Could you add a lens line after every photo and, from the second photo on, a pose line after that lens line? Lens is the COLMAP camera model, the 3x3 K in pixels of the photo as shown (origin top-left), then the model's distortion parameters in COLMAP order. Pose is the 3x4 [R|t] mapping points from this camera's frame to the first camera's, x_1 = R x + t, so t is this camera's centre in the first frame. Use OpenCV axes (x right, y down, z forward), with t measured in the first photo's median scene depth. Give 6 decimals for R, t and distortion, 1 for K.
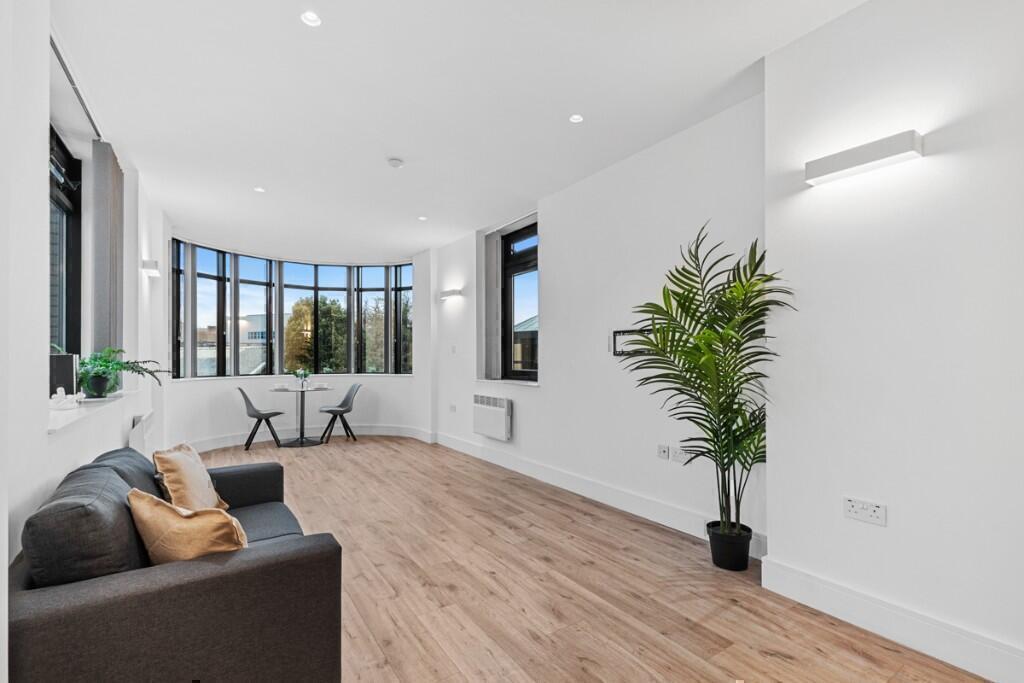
lens RADIAL K [[443.4, 0, 509.7], [0, 443.4, 351.1], [0, 0, 1]] dist [-0.001753, -0.000013]
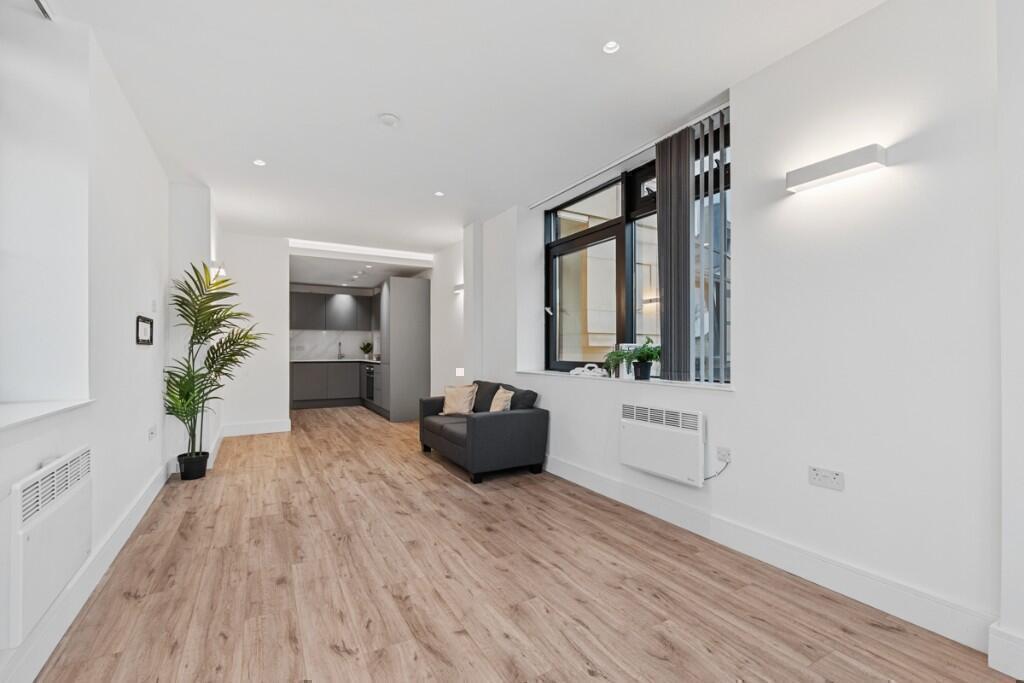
lens RADIAL K [[443.4, 0, 513.9], [0, 443.4, 347.4], [0, 0, 1]] dist [-0.001753, -0.000013]
pose [[-0.998063, 0.002636, 0.062163, -0.557548], [0.001260, 0.999754, -0.022165, 0.036062], [-0.062206, -0.022044, -0.997820, 1.862347]]
